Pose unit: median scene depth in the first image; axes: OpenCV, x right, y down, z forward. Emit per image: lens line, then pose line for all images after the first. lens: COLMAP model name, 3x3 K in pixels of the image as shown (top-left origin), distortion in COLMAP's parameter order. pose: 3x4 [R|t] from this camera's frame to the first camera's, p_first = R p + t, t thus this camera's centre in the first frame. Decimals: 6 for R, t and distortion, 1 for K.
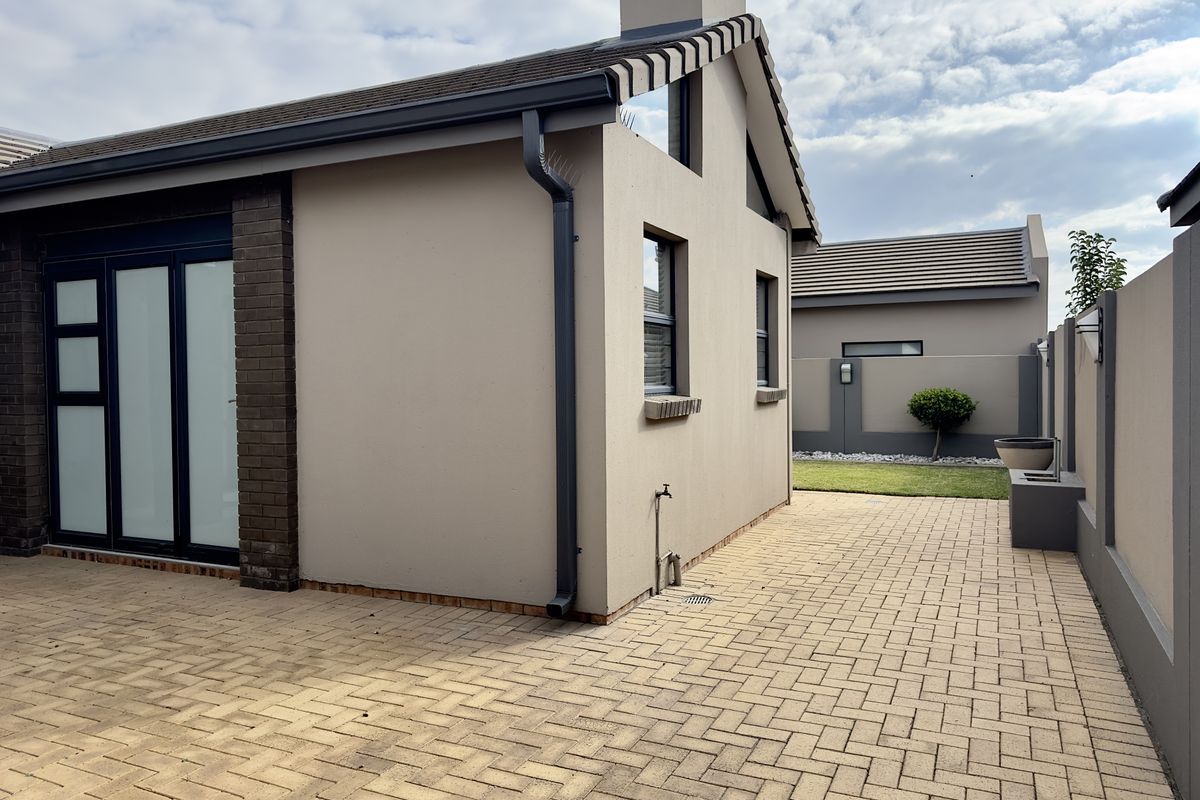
lens RADIAL K [[845.3, 0, 599.8], [0, 845.3, 393.1], [0, 0, 1]] dist [0.043816, -0.045443]
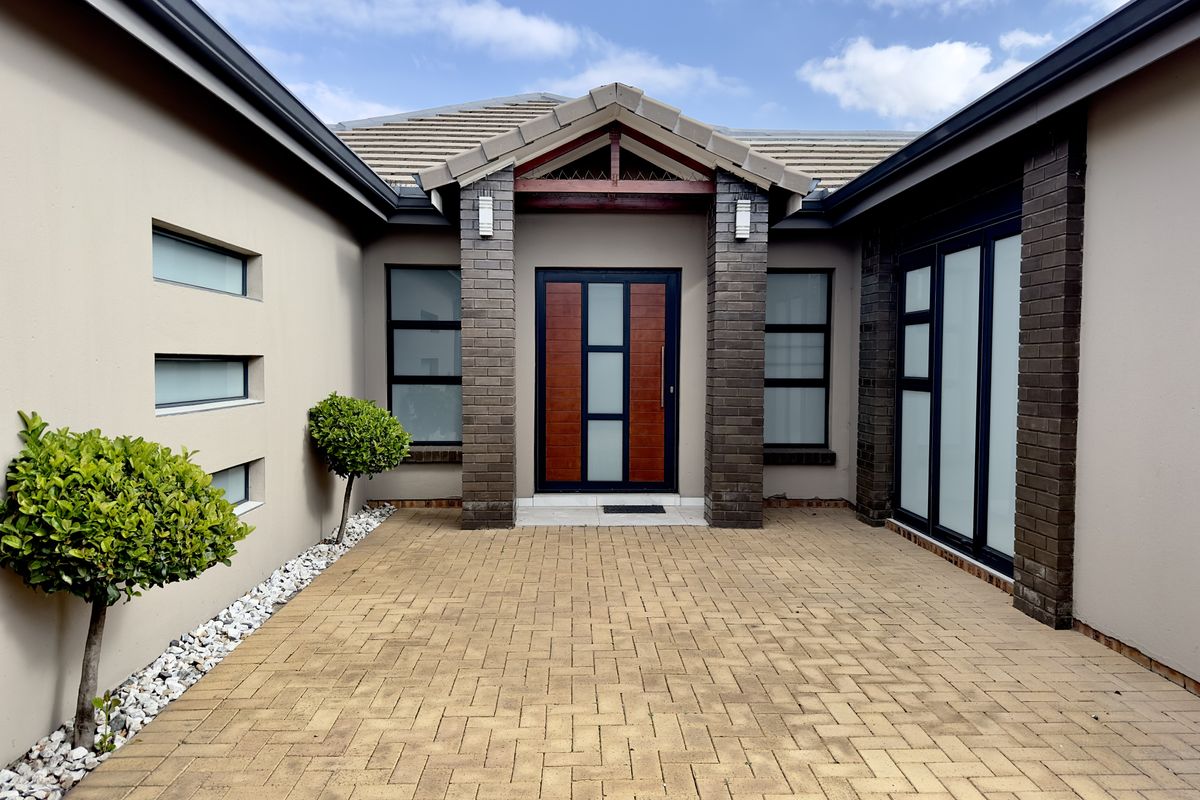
lens RADIAL K [[845.3, 0, 599.8], [0, 845.3, 393.1], [0, 0, 1]] dist [0.043816, -0.045443]
pose [[0.462819, 0.049667, -0.885060, 0.148930], [-0.035949, 0.998659, 0.037243, -0.008507], [0.885724, 0.014580, 0.463984, 0.227681]]
